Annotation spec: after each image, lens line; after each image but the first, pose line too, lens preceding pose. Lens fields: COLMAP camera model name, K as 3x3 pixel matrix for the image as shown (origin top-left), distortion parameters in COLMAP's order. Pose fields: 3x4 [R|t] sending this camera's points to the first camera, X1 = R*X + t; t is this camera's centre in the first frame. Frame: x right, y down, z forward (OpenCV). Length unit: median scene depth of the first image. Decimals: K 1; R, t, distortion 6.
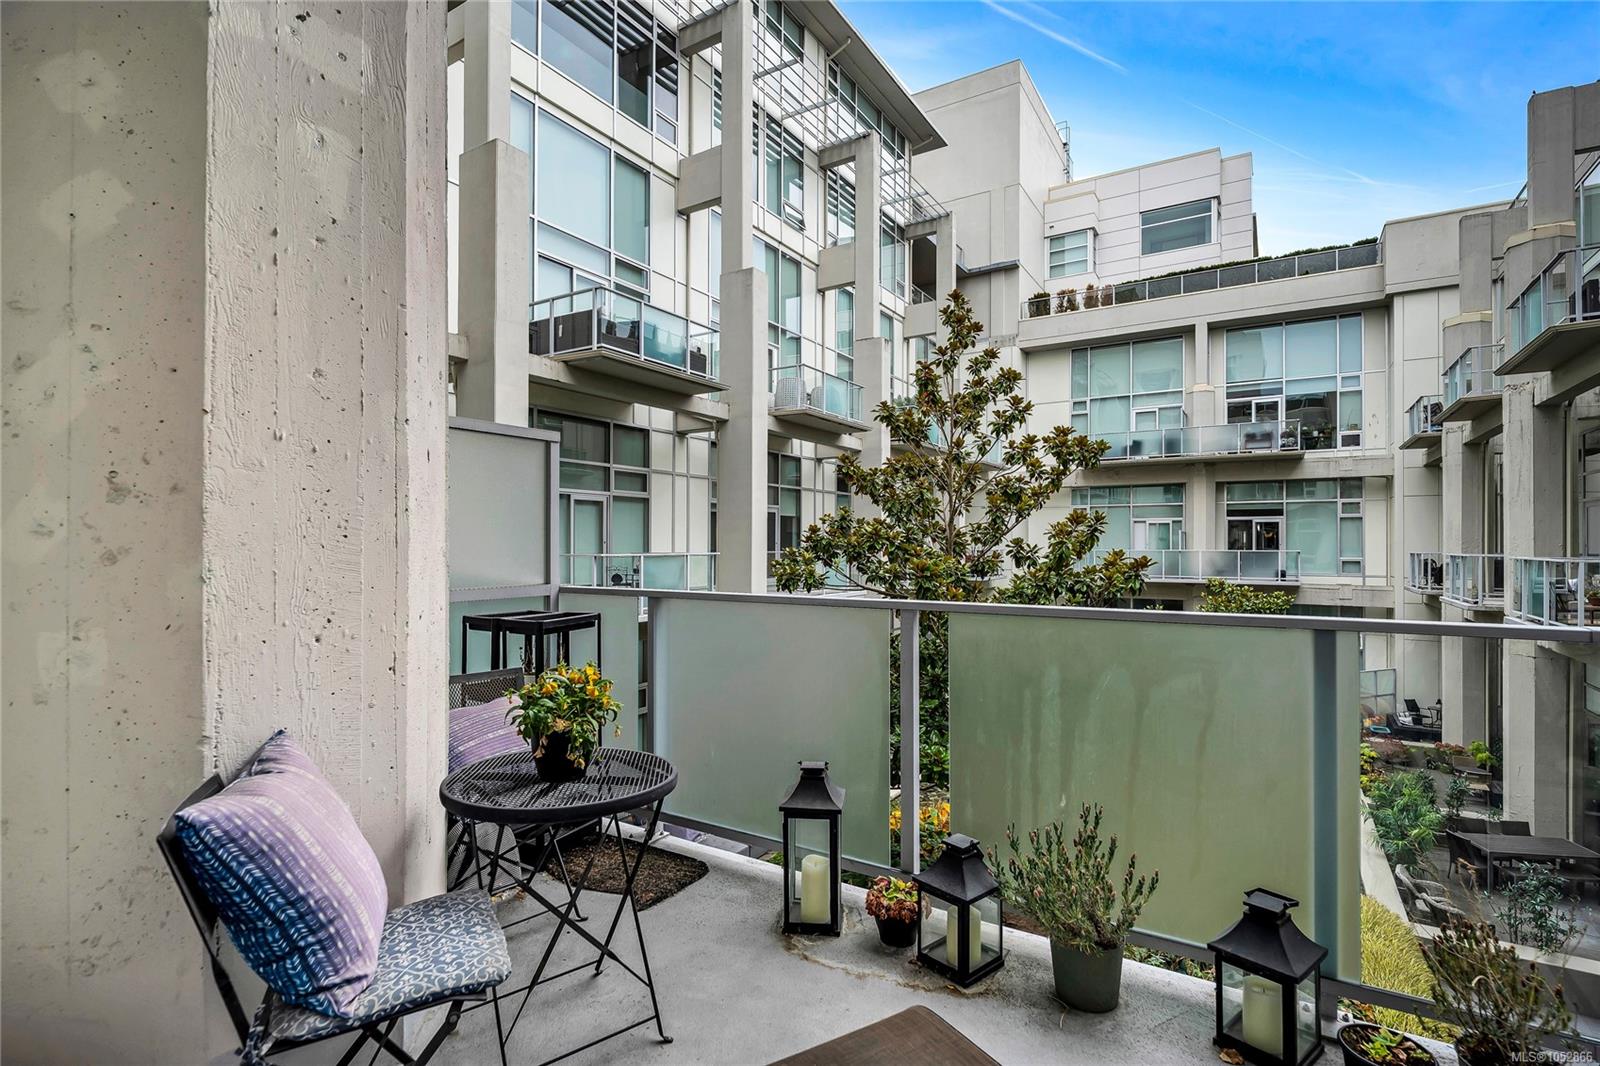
lens RADIAL K [[756.8, 0, 800.0], [0, 756.8, 533.0], [0, 0, 1]] dist [0.001684, 0.000594]
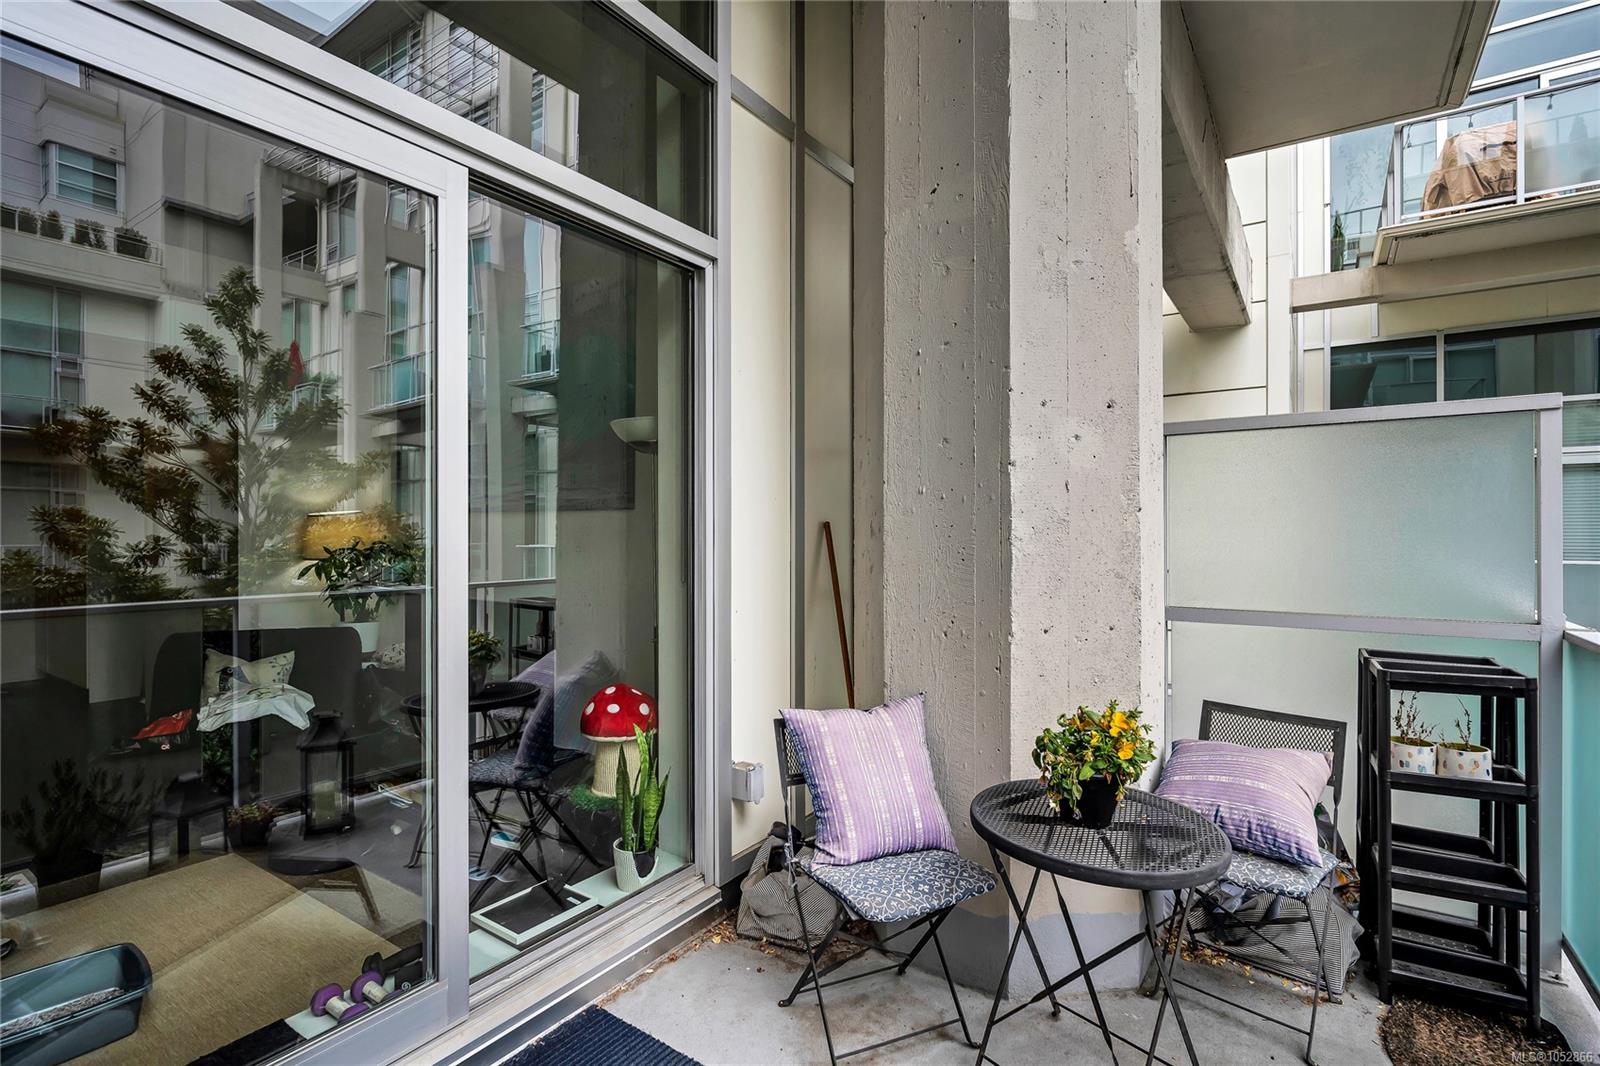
lens RADIAL K [[756.8, 0, 800.0], [0, 756.8, 533.0], [0, 0, 1]] dist [0.001684, 0.000594]
pose [[-0.046796, -0.001343, -0.998904, 0.829512], [0.003355, 0.999993, -0.001502, -0.049203], [0.998899, -0.003421, -0.046791, 0.893529]]
